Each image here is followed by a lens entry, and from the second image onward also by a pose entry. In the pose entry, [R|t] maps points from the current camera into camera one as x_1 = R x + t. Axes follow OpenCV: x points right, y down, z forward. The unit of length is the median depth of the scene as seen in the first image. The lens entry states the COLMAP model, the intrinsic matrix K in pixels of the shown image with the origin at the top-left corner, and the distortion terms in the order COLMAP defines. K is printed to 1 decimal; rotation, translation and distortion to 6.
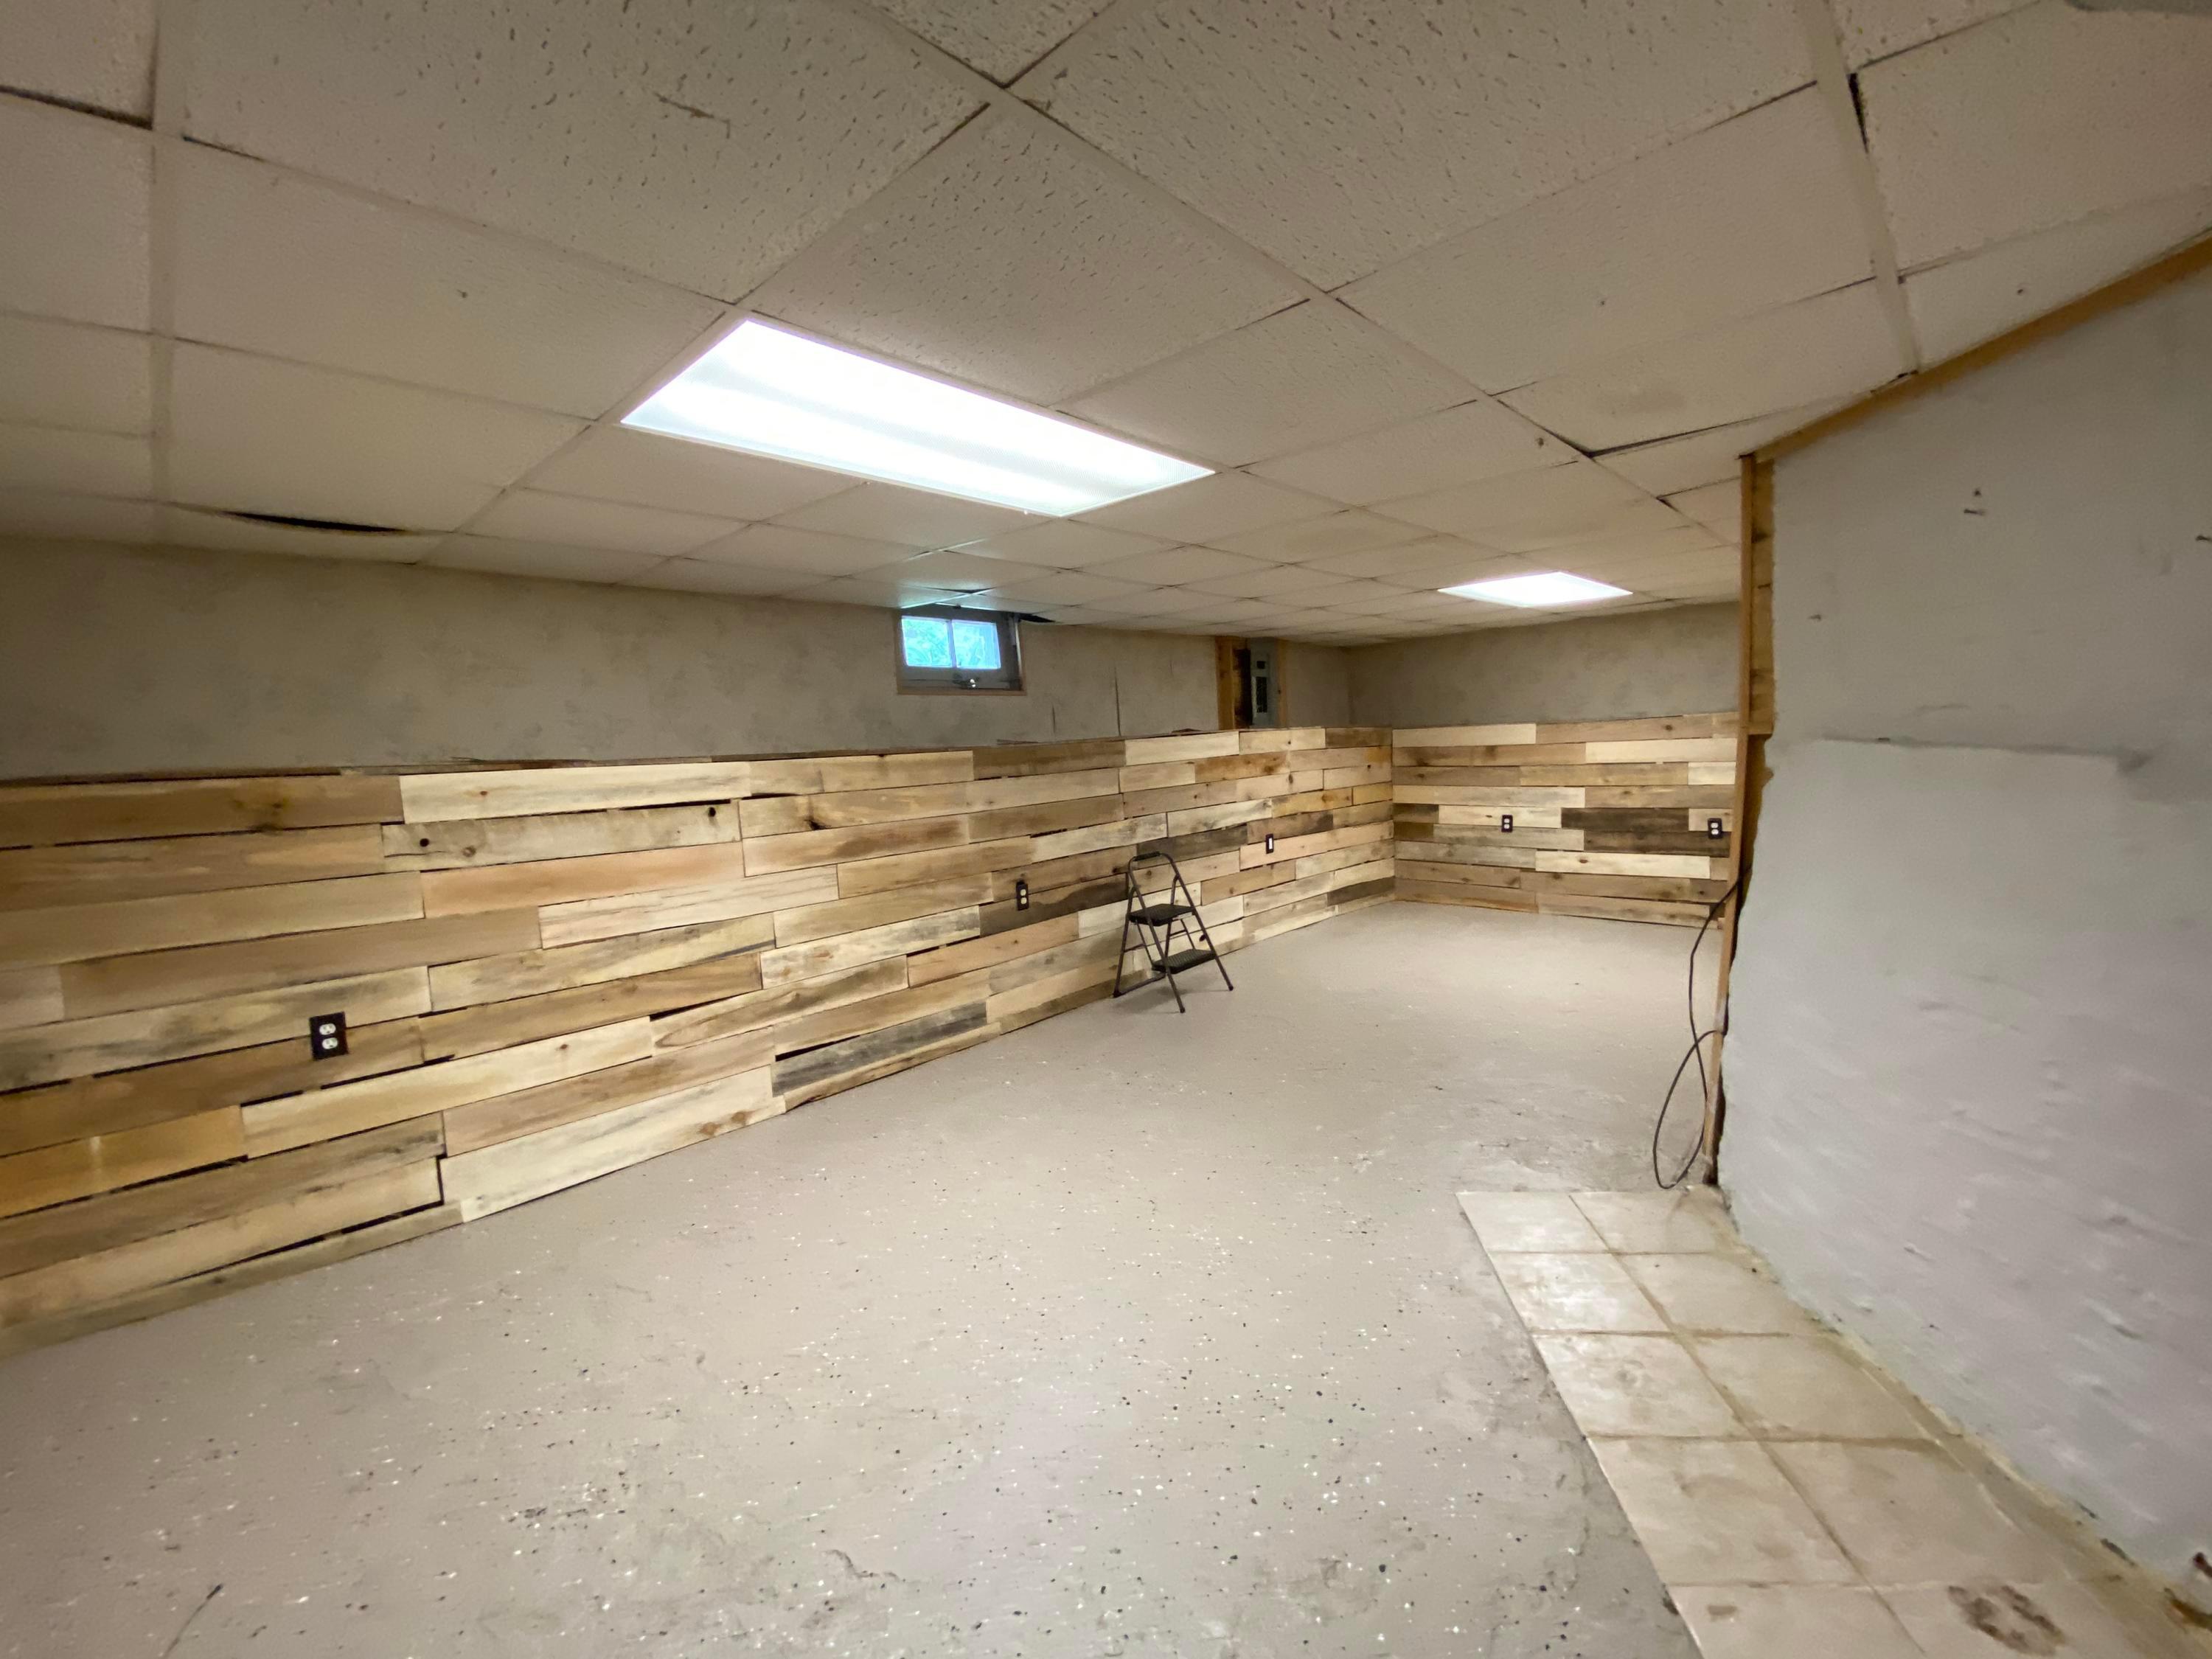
lens RADIAL K [[899.0, 0, 1106.2], [0, 899.0, 815.4], [0, 0, 1]] dist [0.046655, -0.021232]
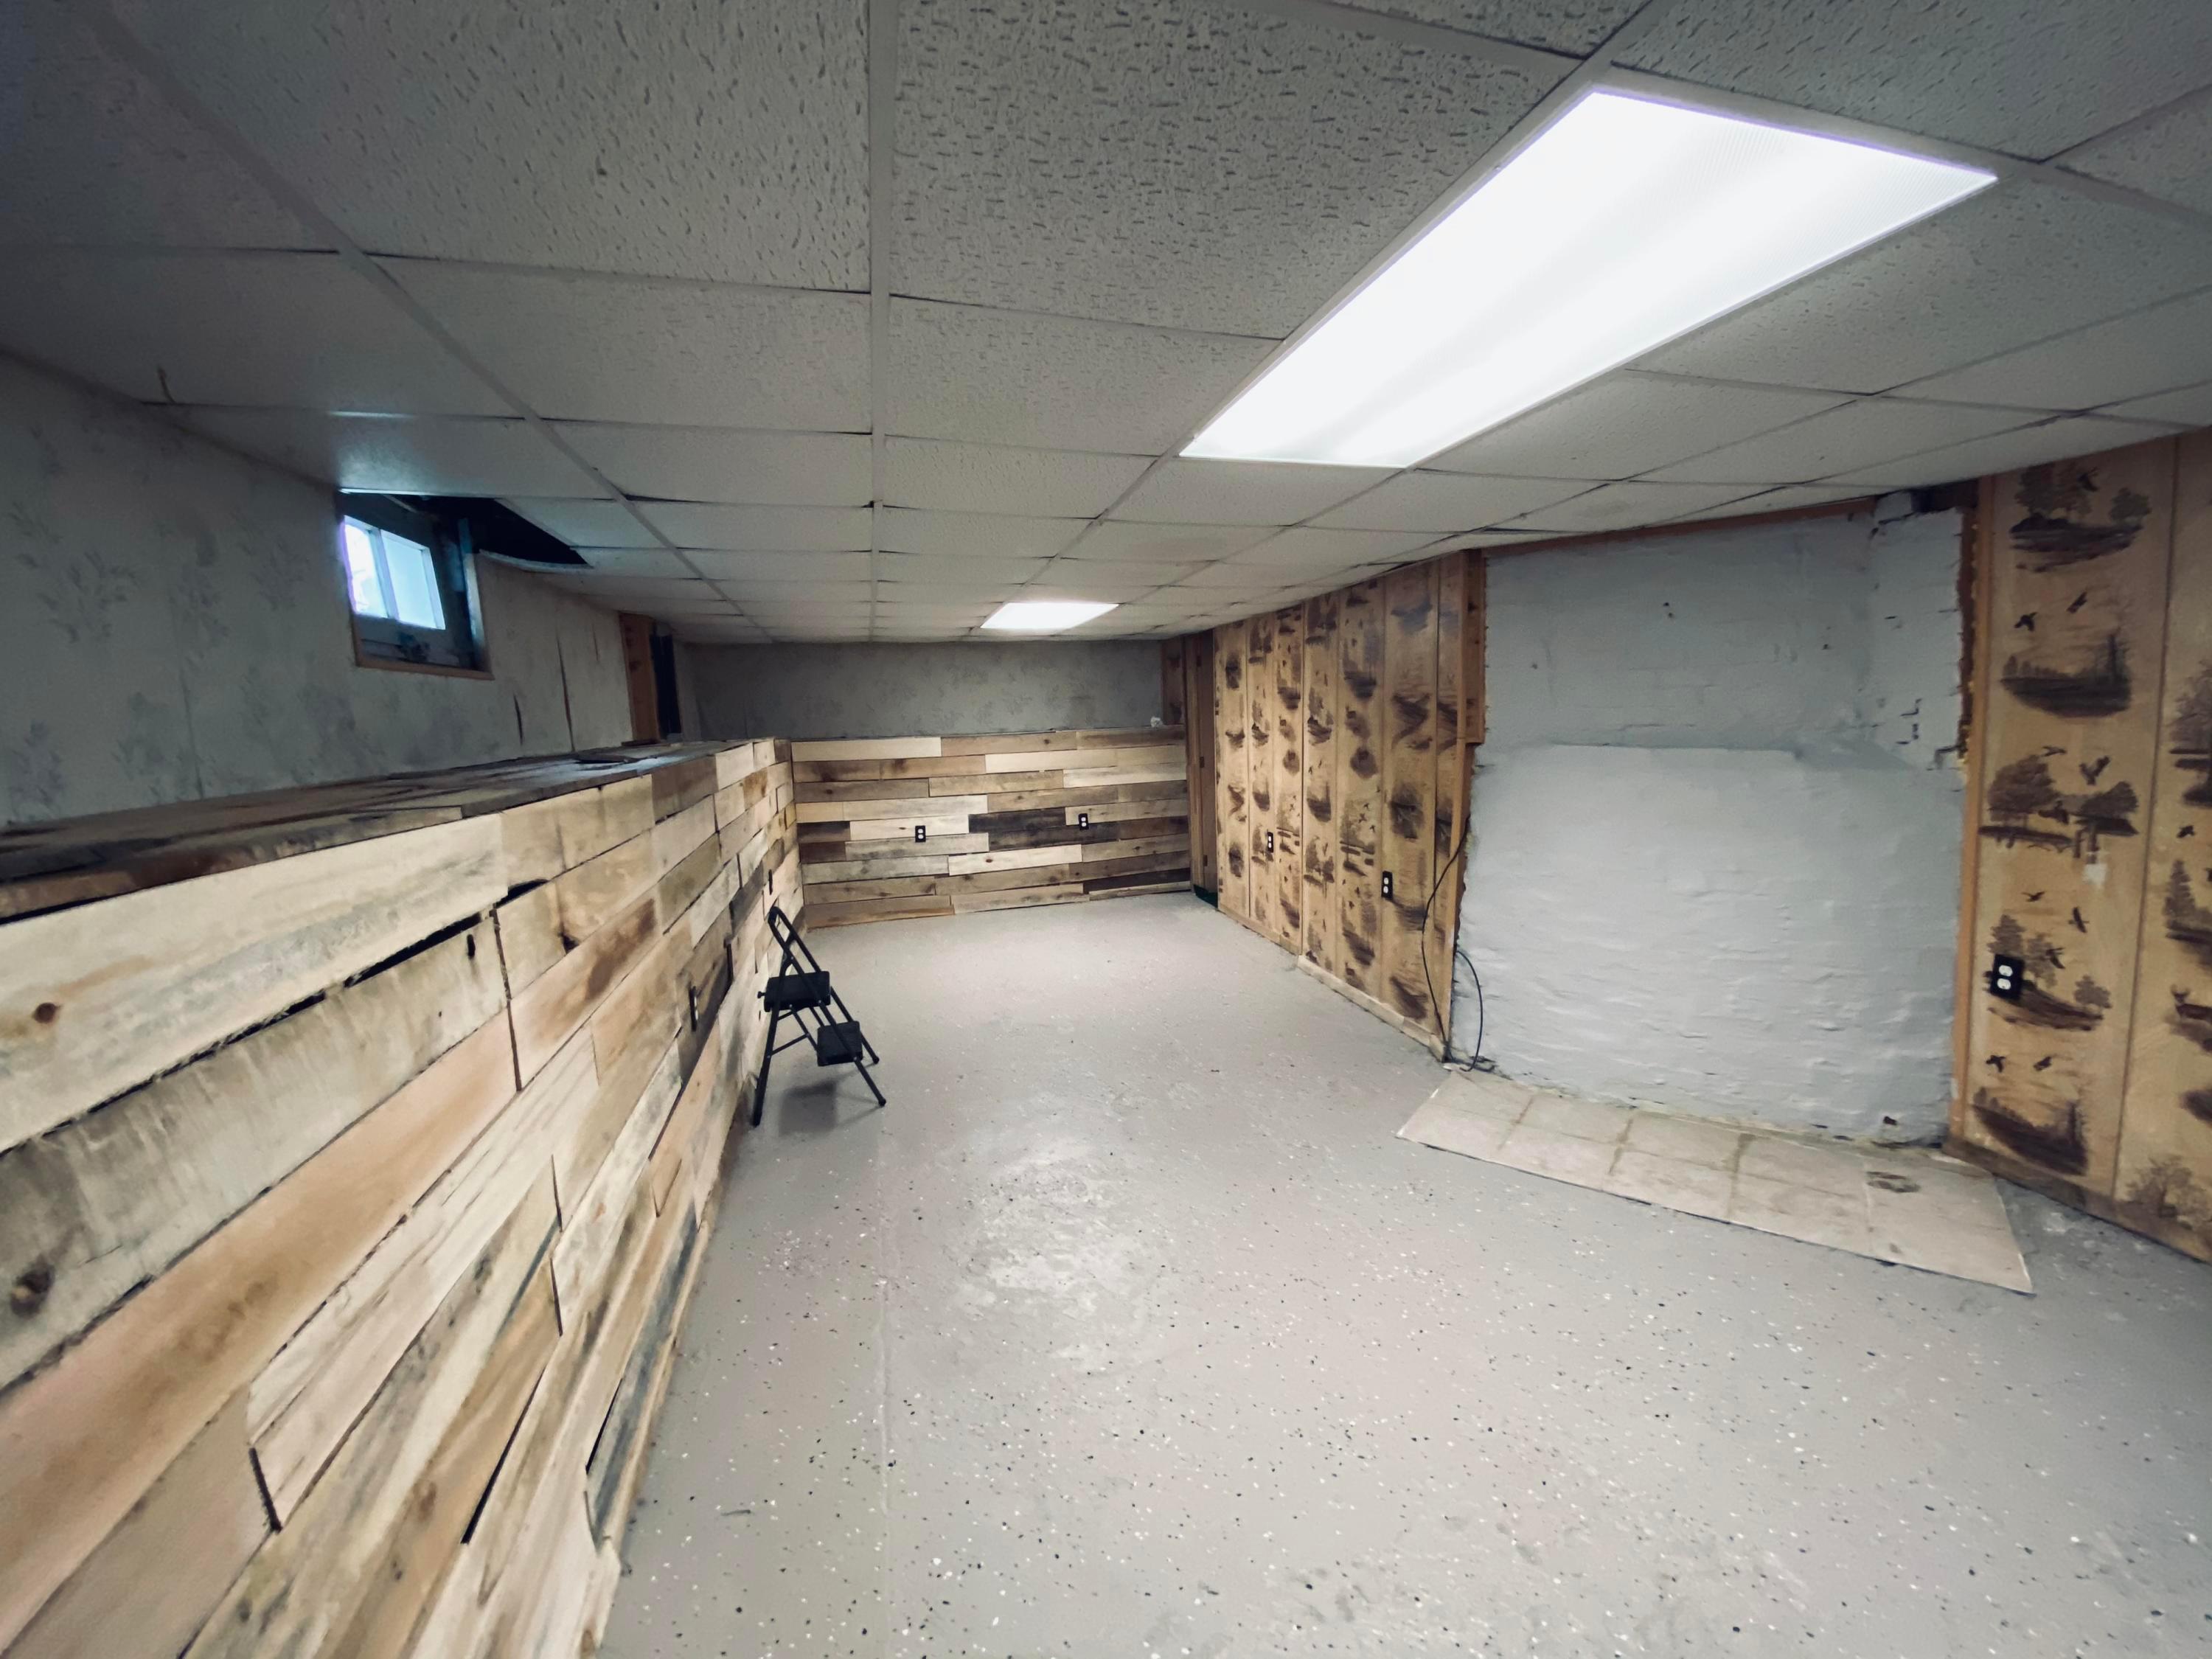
lens RADIAL K [[899.0, 0, 1106.2], [0, 899.0, 815.4], [0, 0, 1]] dist [0.046655, -0.021232]
pose [[0.516335, -0.069412, 0.853569, -0.354443], [0.084120, 0.996001, 0.030109, -0.027413], [-0.852245, 0.056256, 0.520109, 0.315068]]
